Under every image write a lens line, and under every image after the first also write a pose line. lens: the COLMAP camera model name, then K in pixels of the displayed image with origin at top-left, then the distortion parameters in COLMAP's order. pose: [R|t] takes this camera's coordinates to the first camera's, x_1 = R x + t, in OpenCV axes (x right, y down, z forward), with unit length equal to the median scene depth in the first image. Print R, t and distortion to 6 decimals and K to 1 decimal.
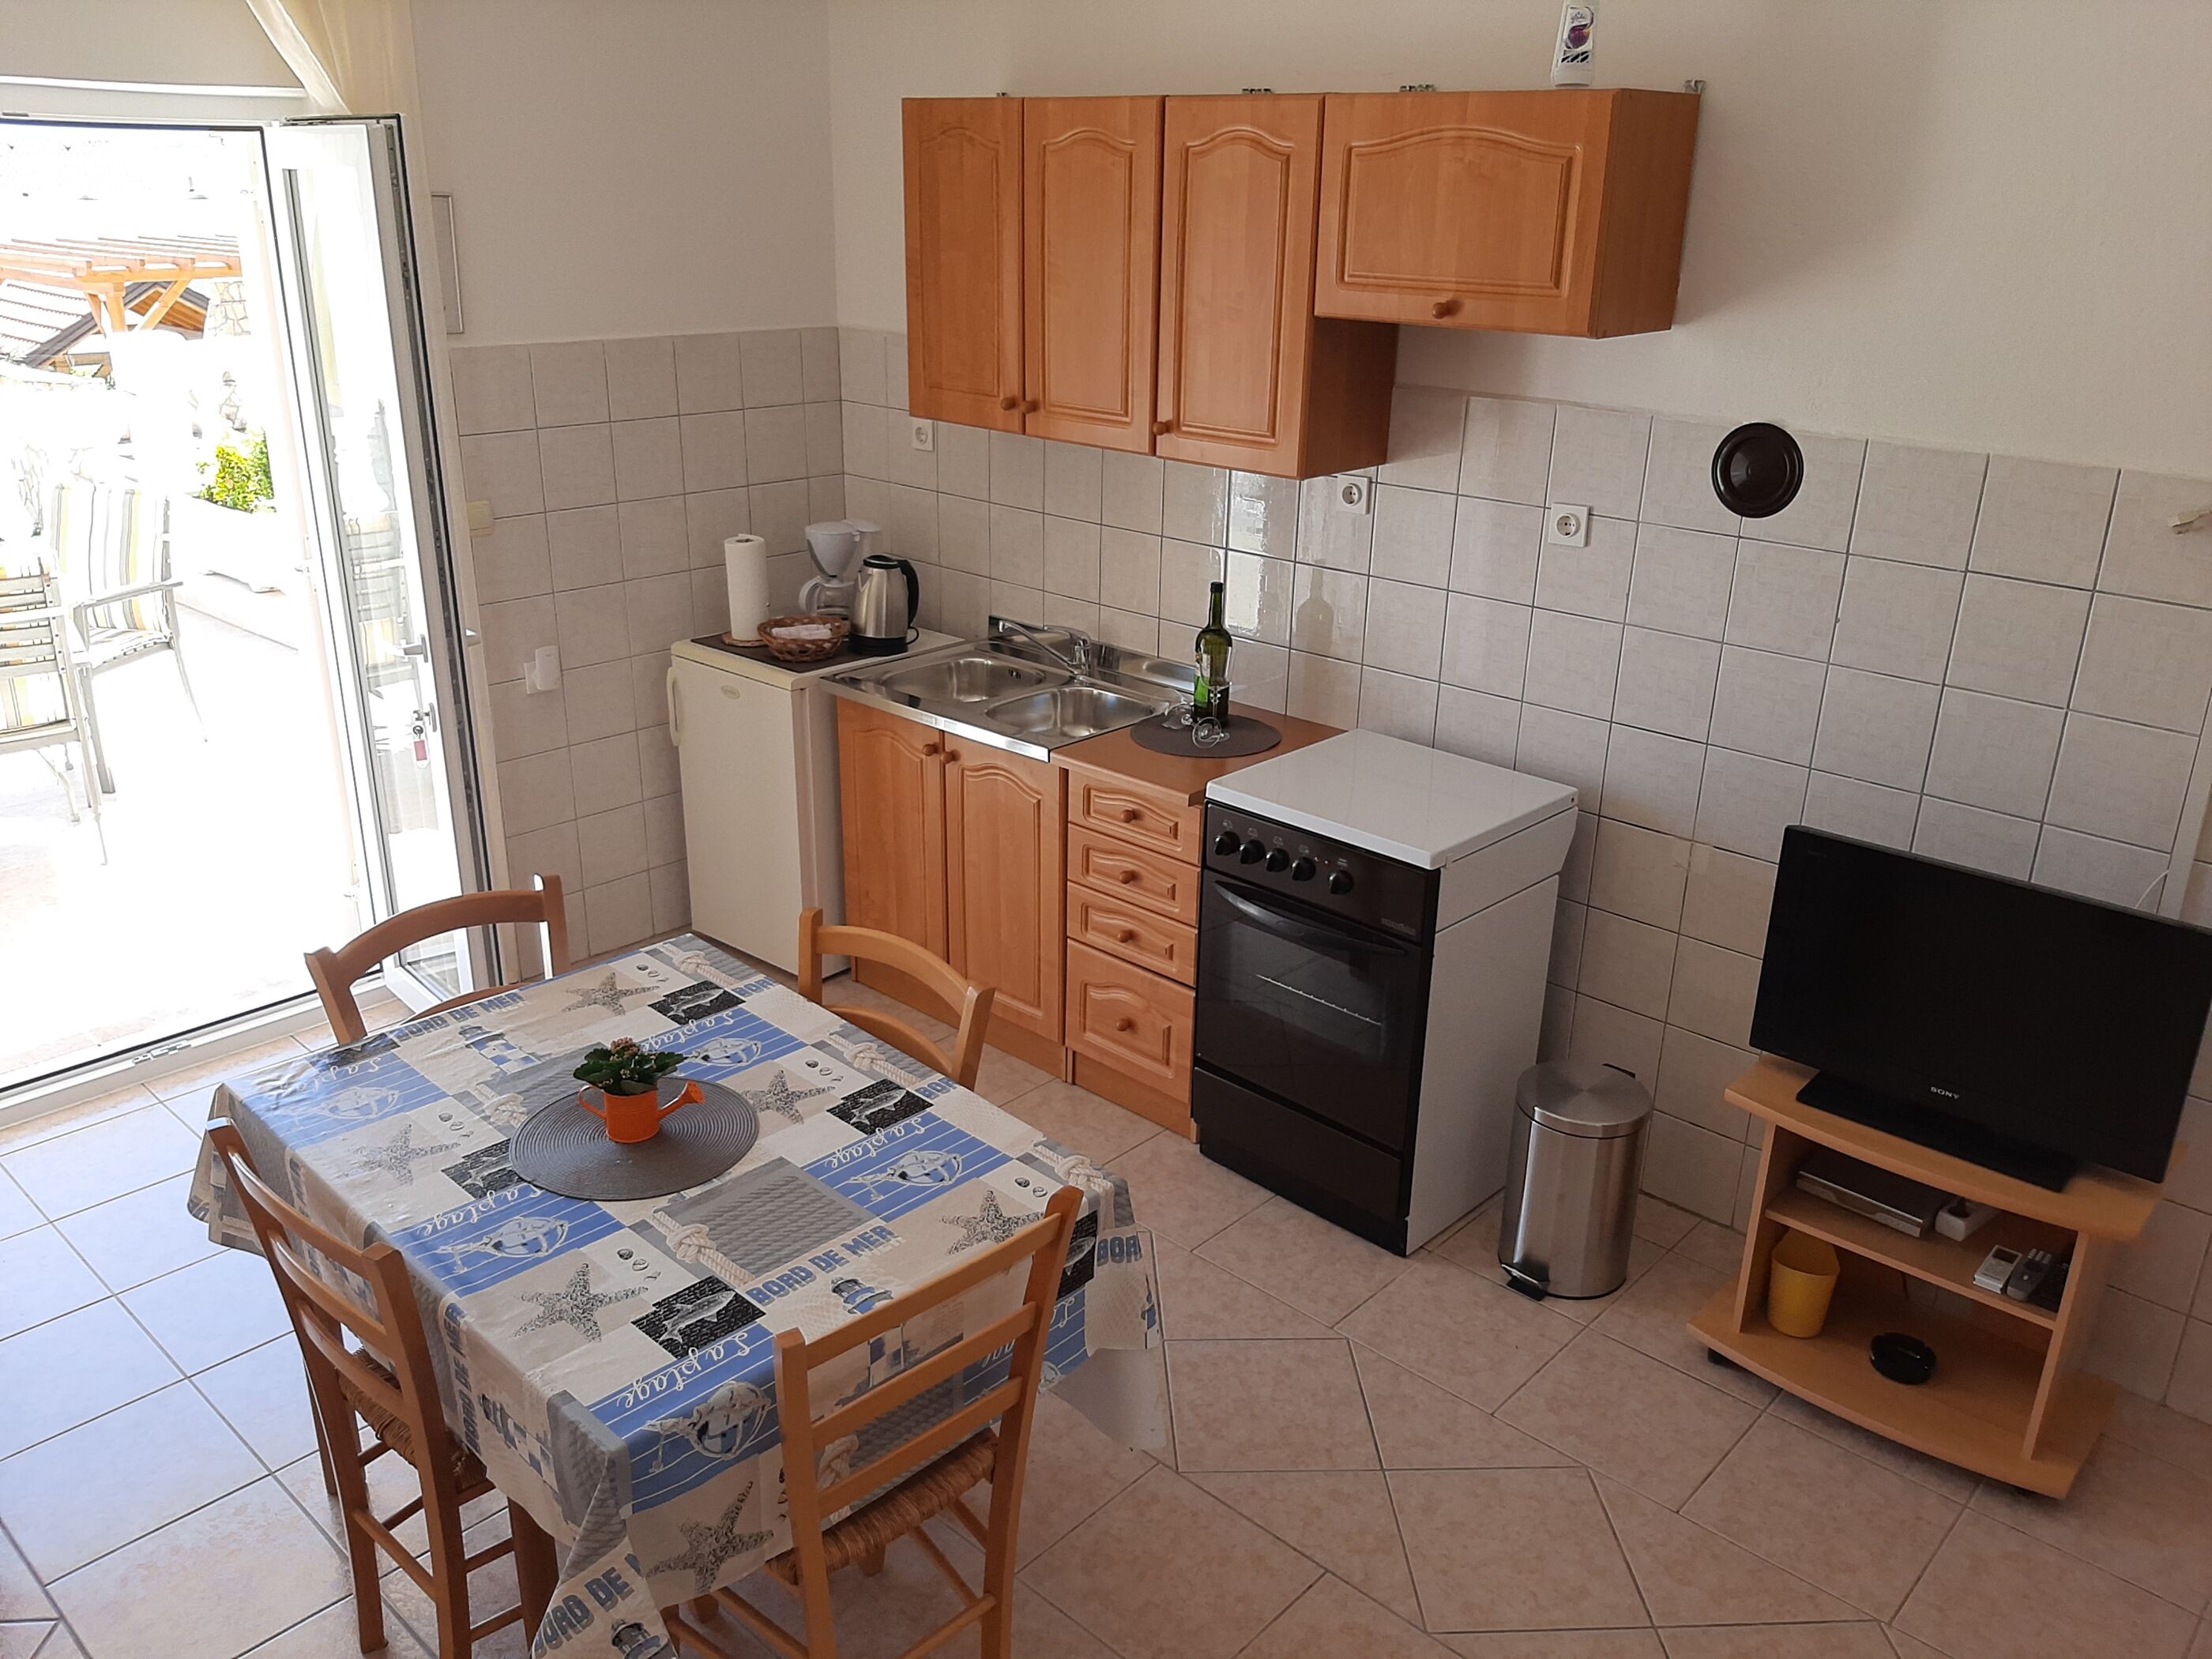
lens RADIAL K [[1729.1, 0, 1104.9], [0, 1729.1, 879.2], [0, 0, 1]] dist [0.082831, -0.144467]
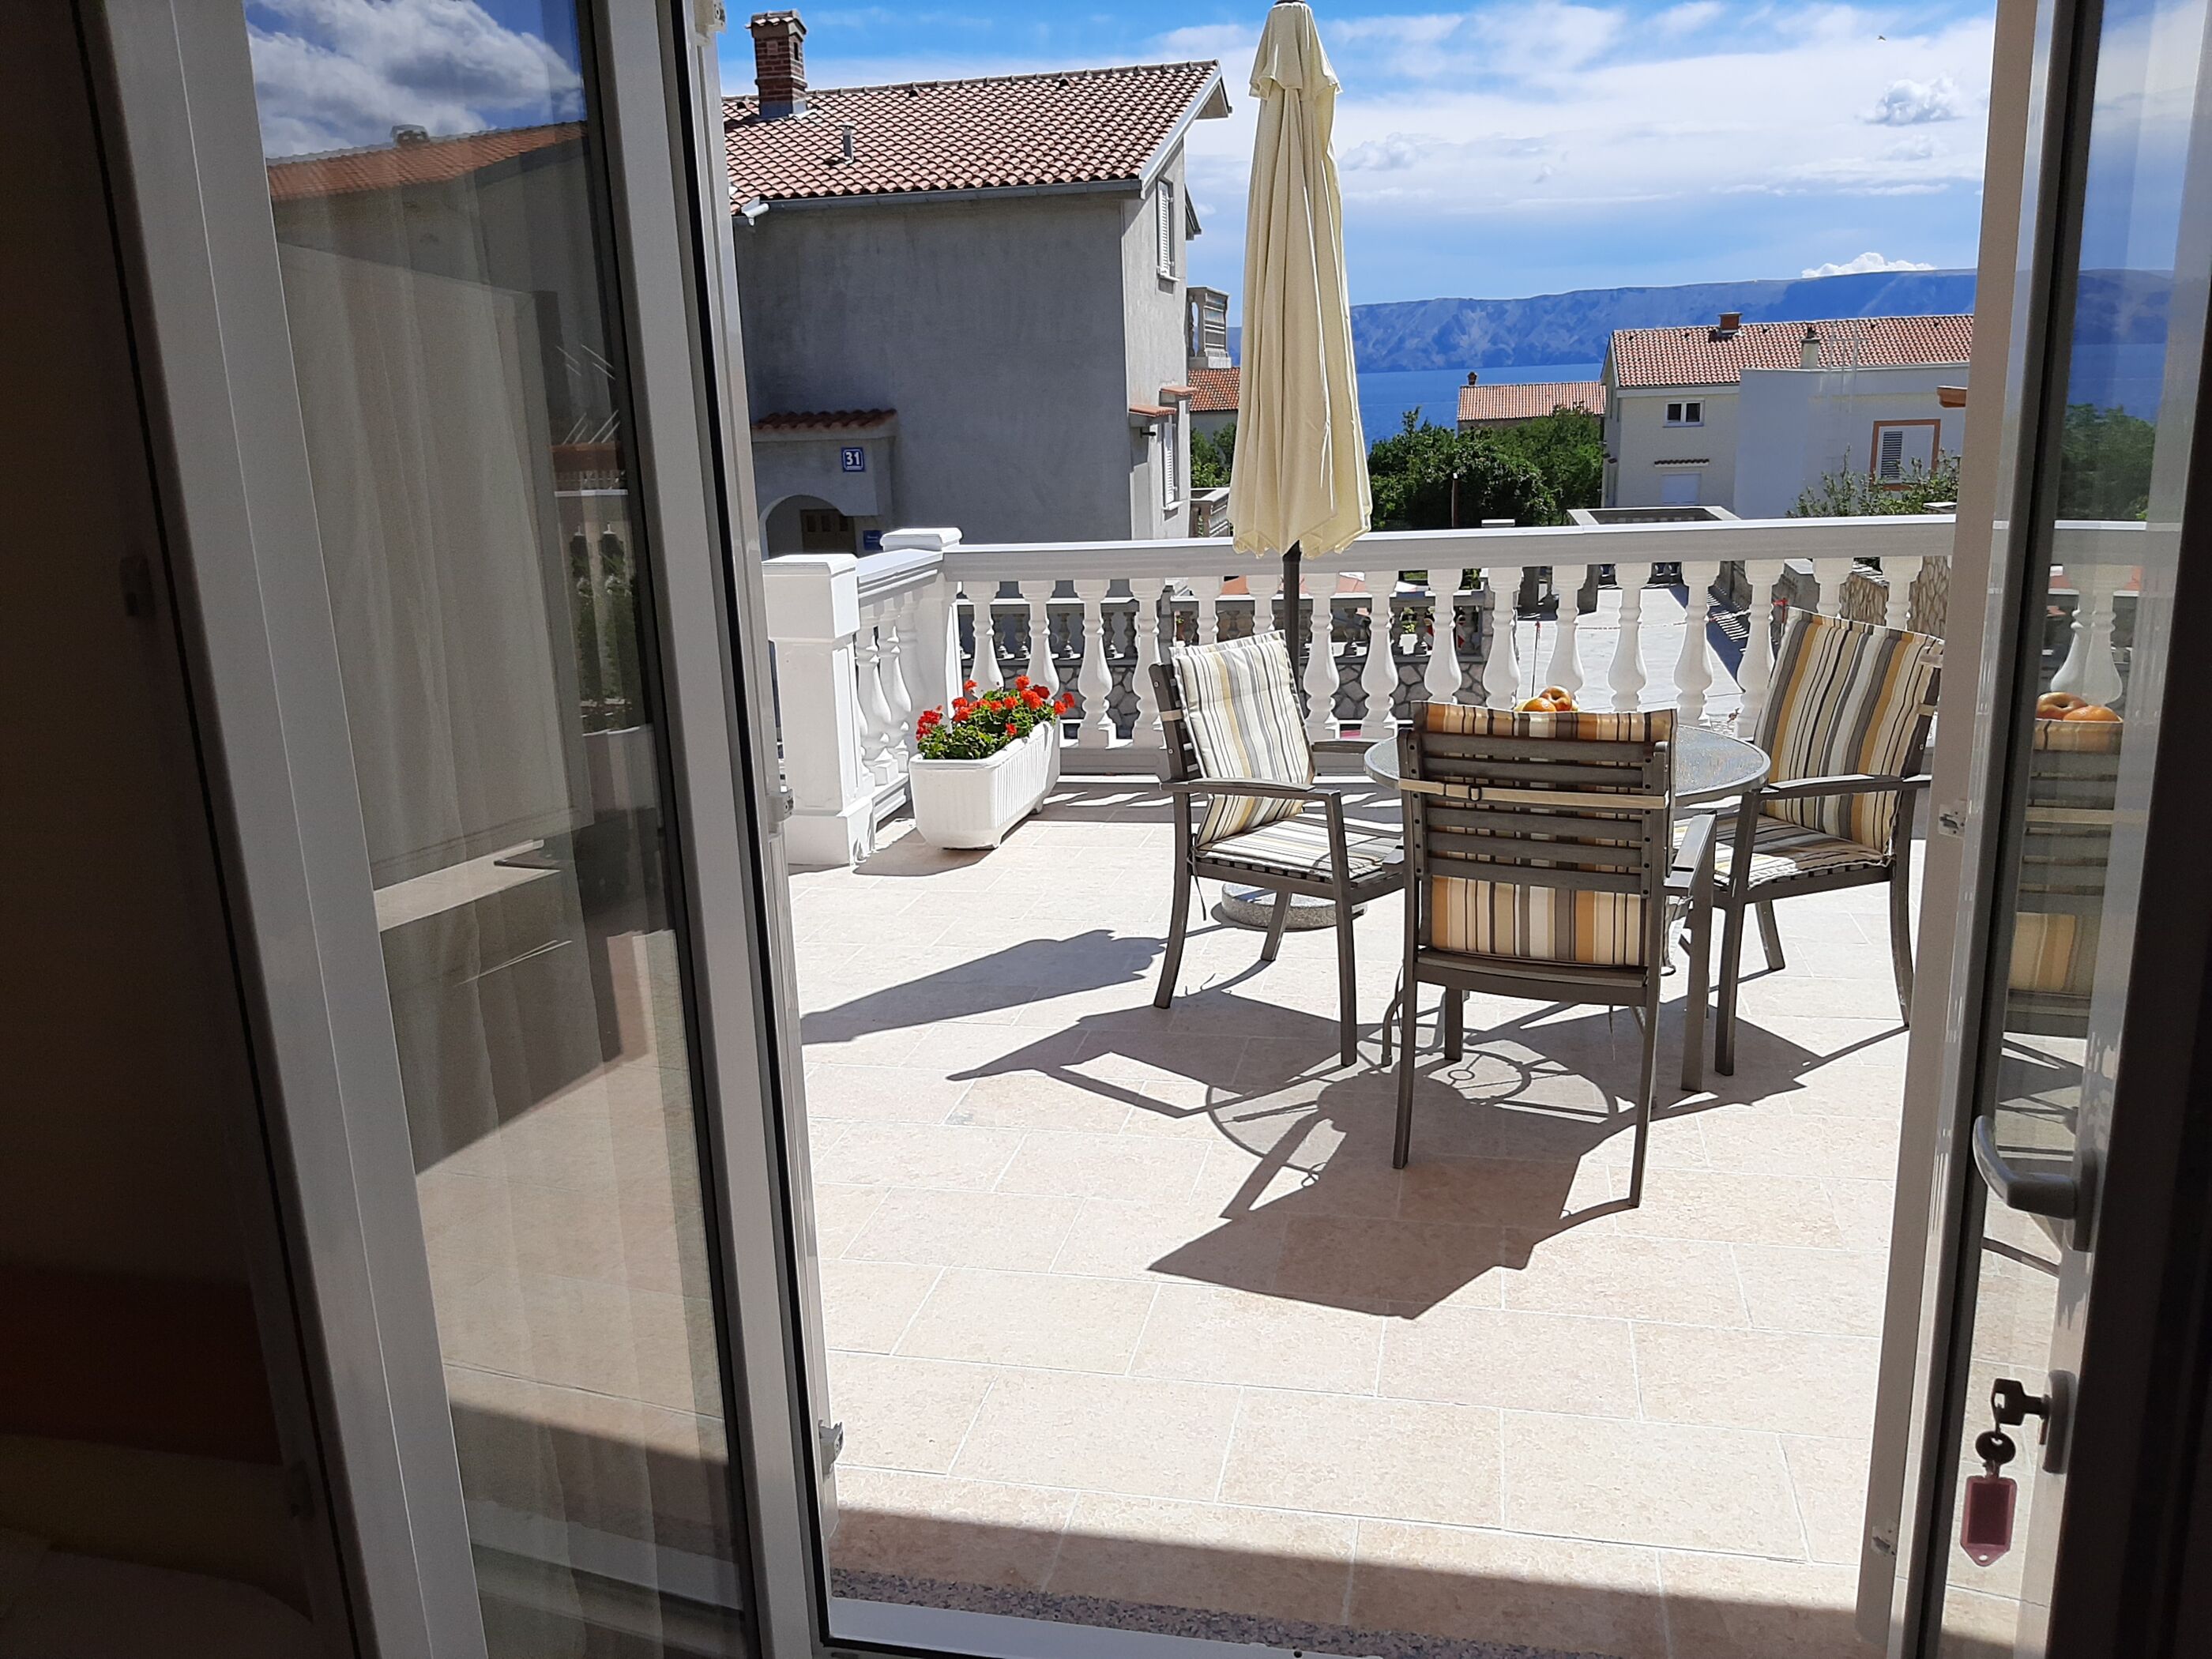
lens RADIAL K [[1729.1, 0, 1104.9], [0, 1729.1, 879.2], [0, 0, 1]] dist [0.082831, -0.144467]
pose [[0.520251, 0.185856, -0.833545, -0.144442], [-0.267973, 0.962265, 0.047304, -0.084418], [0.810882, 0.198757, 0.550423, 0.409713]]
